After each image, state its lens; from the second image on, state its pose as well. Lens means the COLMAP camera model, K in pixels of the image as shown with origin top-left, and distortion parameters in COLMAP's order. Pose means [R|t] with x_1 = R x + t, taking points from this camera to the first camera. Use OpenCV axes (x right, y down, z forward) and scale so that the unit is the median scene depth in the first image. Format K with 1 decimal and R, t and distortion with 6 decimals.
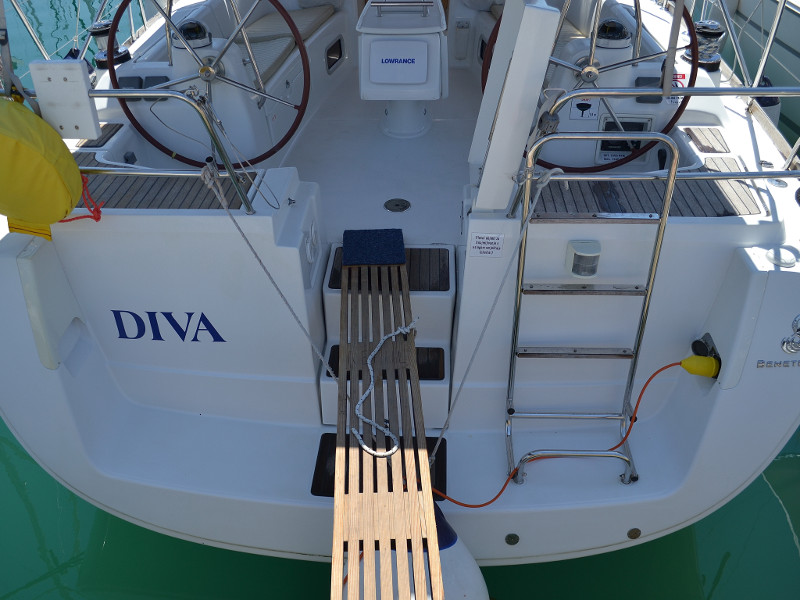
lens RADIAL K [[759.6, 0, 394.6], [0, 759.6, 299.5], [0, 0, 1]] dist [-0.071134, 0.000000]
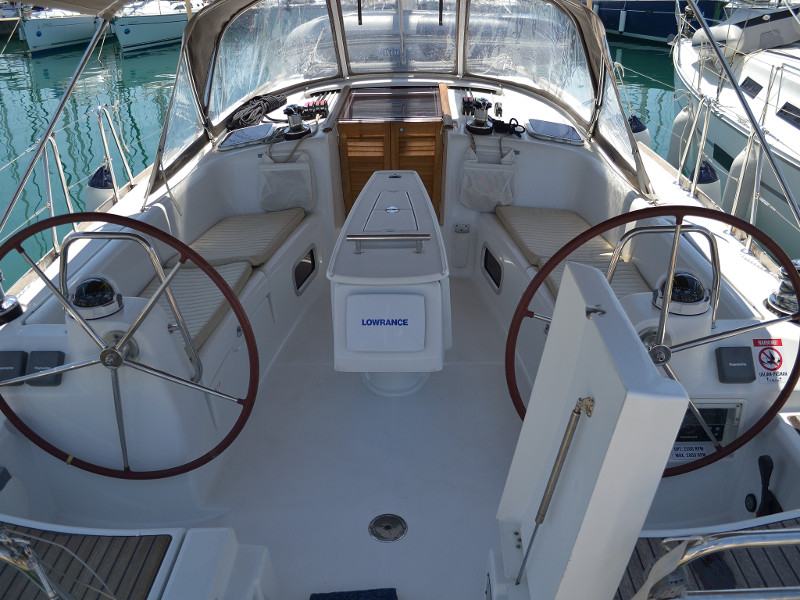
lens RADIAL K [[759.6, 0, 407.8], [0, 759.6, 300.4], [0, 0, 1]] dist [-0.071134, 0.000000]
pose [[0.999211, -0.017740, 0.035529, 0.001210], [0.023274, 0.986519, -0.161981, -0.220209], [-0.032177, 0.162680, 0.986154, 0.278552]]
